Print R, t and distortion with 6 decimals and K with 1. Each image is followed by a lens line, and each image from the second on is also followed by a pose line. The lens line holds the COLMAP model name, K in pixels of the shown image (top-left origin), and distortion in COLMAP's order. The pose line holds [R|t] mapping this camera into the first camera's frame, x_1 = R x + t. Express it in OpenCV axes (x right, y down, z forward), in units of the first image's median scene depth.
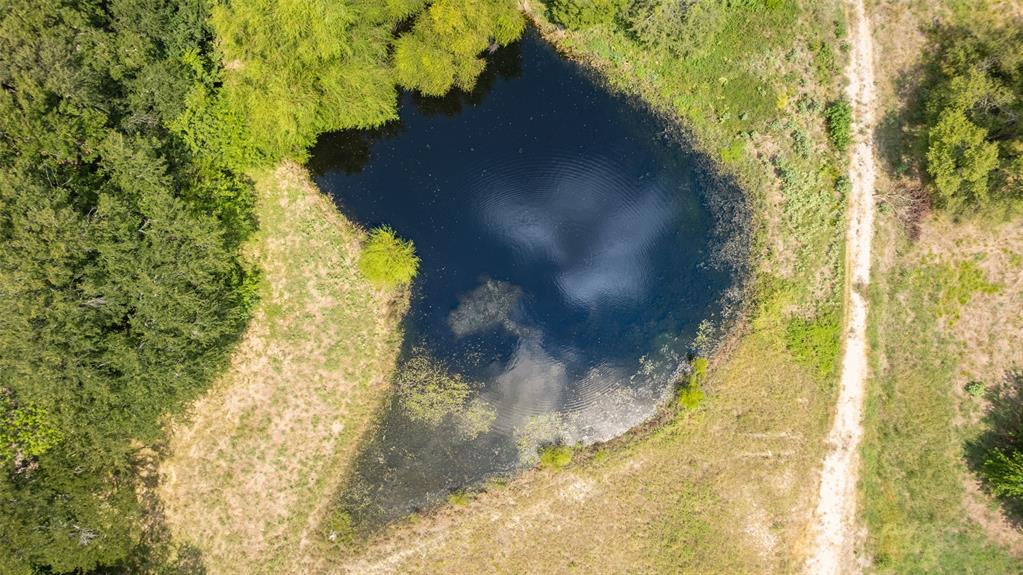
lens RADIAL K [[702.7, 0, 509.7], [0, 702.7, 288.9], [0, 0, 1]] dist [-0.061418, 0.048850]
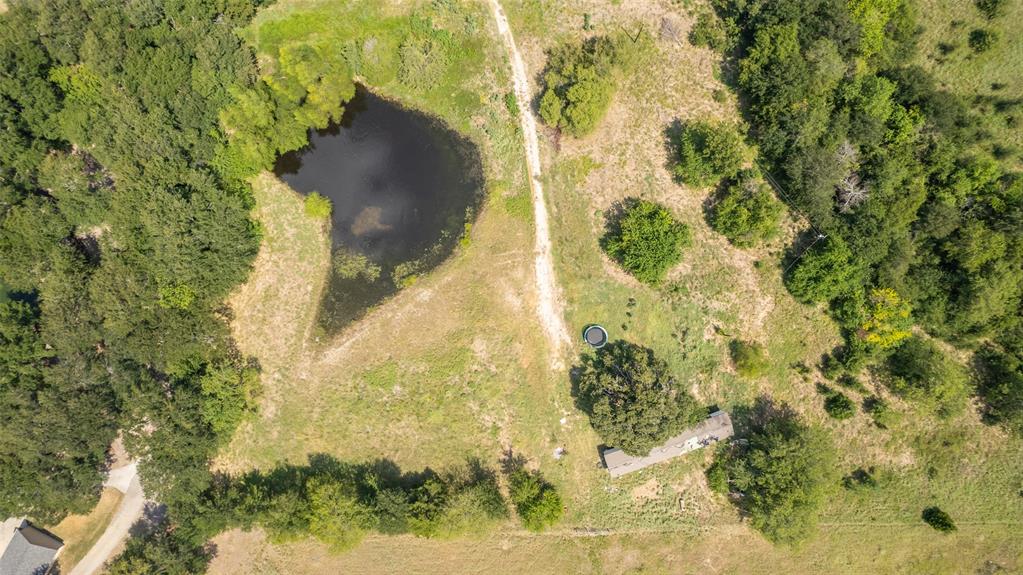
lens RADIAL K [[702.7, 0, 516.9], [0, 702.7, 288.4], [0, 0, 1]] dist [-0.061418, 0.048850]
pose [[0.982008, -0.188837, 0.001350, 0.377465], [0.188817, 0.981969, 0.009252, 0.301722], [-0.003073, -0.008830, 0.999956, -1.155985]]
